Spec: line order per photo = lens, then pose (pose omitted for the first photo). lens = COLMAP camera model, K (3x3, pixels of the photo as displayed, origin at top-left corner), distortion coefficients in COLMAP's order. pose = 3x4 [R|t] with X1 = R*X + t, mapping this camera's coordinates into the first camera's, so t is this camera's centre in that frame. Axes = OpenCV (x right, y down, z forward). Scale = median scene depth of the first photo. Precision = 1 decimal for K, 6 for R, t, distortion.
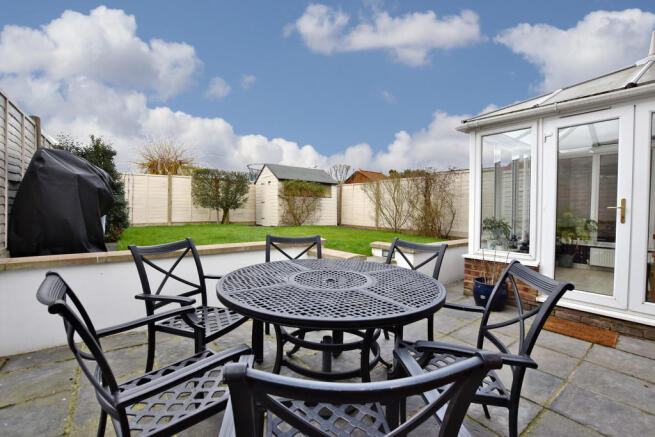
lens RADIAL K [[295.9, 0, 330.5], [0, 295.9, 217.9], [0, 0, 1]] dist [0.018299, 0.000405]
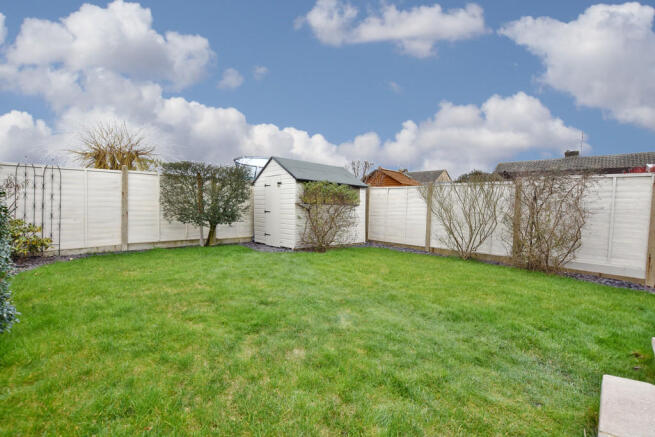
lens RADIAL K [[295.9, 0, 324.0], [0, 295.9, 219.4], [0, 0, 1]] dist [0.018299, 0.000405]
pose [[0.994901, 0.001116, 0.100849, -0.174232], [-0.002808, 0.999858, 0.016636, -0.049444], [-0.100816, -0.016834, 0.994763, 0.310330]]
